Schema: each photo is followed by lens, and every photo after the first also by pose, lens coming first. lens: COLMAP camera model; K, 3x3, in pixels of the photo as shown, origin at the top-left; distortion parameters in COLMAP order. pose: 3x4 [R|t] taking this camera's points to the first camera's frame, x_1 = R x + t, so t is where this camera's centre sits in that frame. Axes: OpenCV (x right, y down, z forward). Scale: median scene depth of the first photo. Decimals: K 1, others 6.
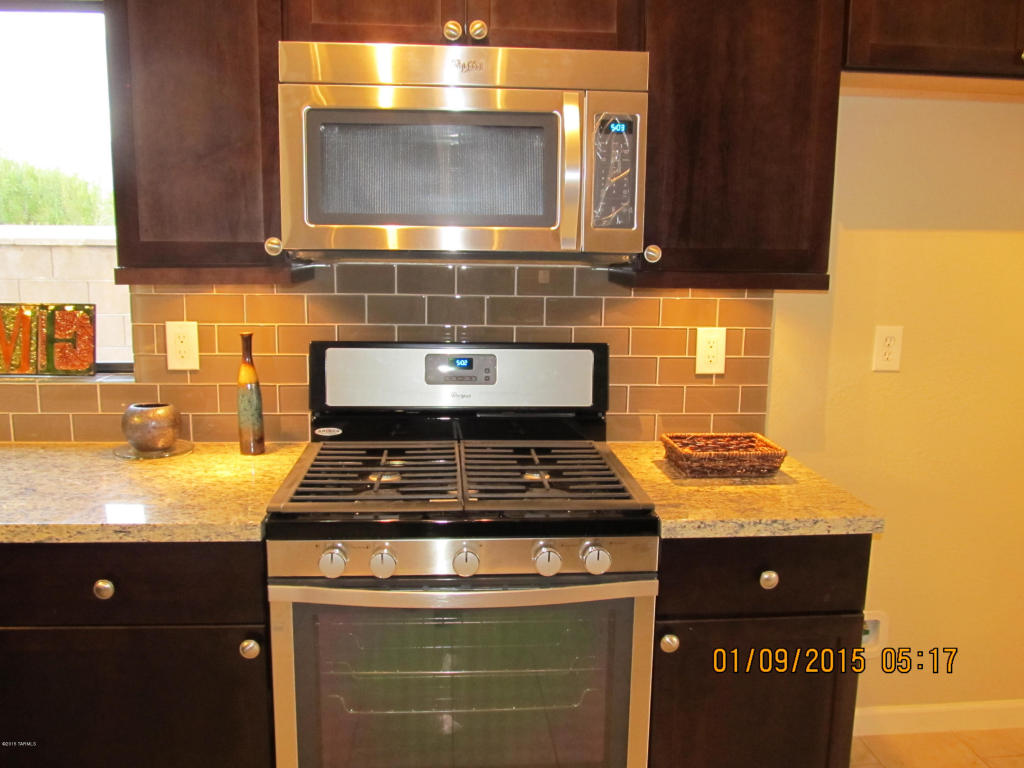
lens RADIAL K [[844.9, 0, 512.0], [0, 844.9, 384.0], [0, 0, 1]] dist [-0.068083, 0.040823]
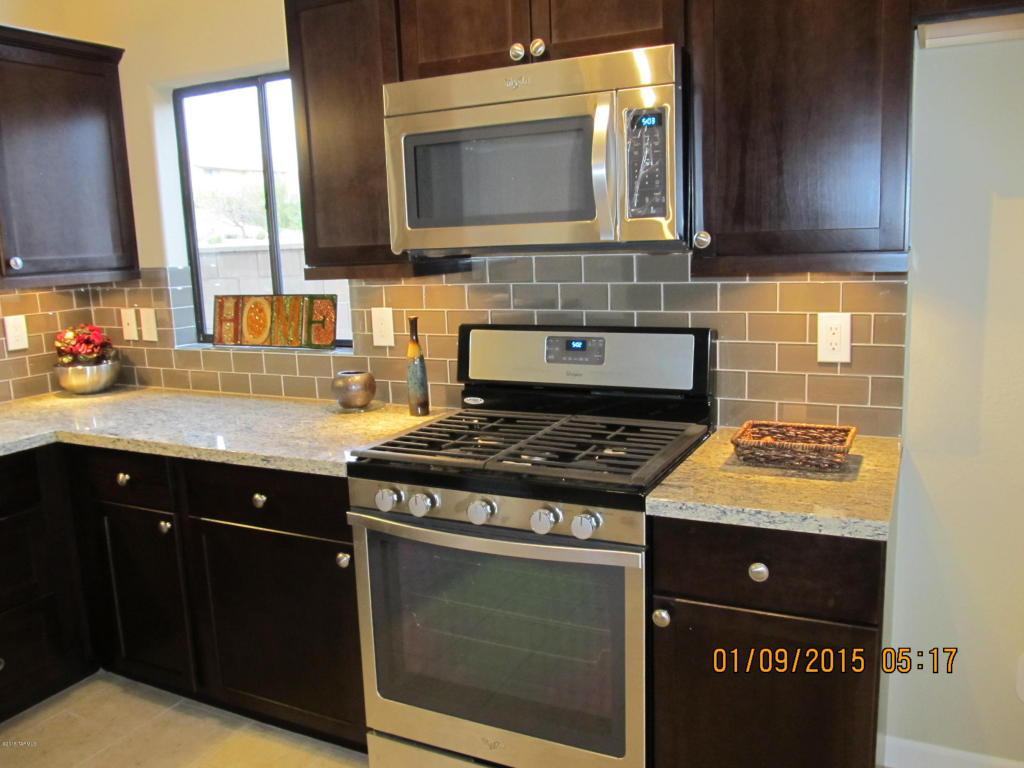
lens RADIAL K [[844.9, 0, 512.0], [0, 844.9, 384.0], [0, 0, 1]] dist [-0.068083, 0.040823]
pose [[0.853291, 0.043770, -0.519595, 0.493255], [-0.034210, 0.999023, 0.027976, -0.001979], [0.520312, -0.006096, 0.853955, 0.017293]]
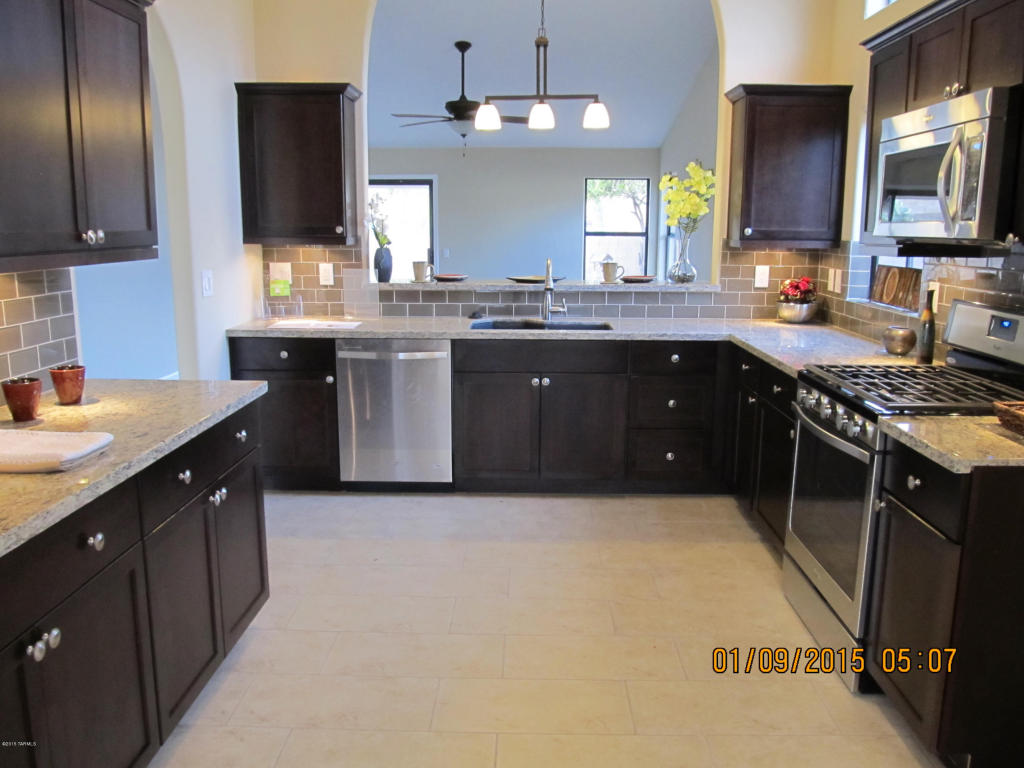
lens RADIAL K [[844.9, 0, 512.0], [0, 844.9, 384.0], [0, 0, 1]] dist [-0.068083, 0.040823]
pose [[-0.098352, 0.165497, -0.981294, 1.445966], [-0.163253, 0.970032, 0.179960, -0.042295], [0.981670, 0.177899, -0.068387, 0.388670]]
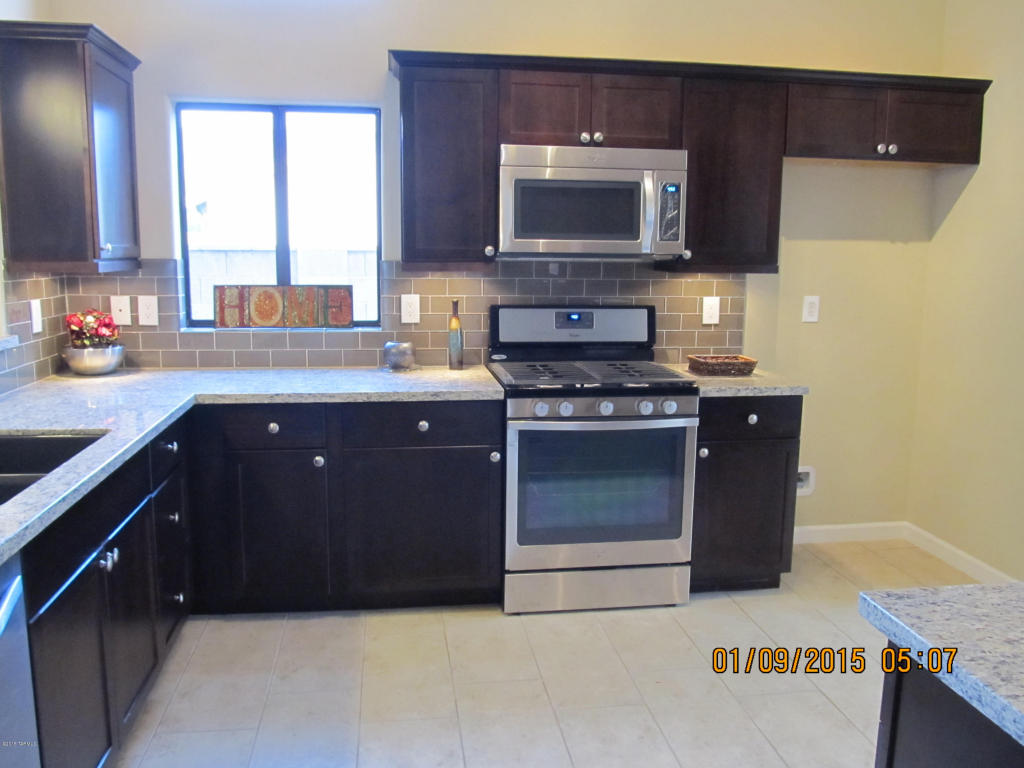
lens RADIAL K [[844.9, 0, 512.0], [0, 844.9, 384.0], [0, 0, 1]] dist [-0.068083, 0.040823]
pose [[0.997509, -0.014707, 0.068996, -0.348025], [0.014863, 0.999888, -0.001746, 0.128878], [-0.068962, 0.002768, 0.997615, -0.827038]]
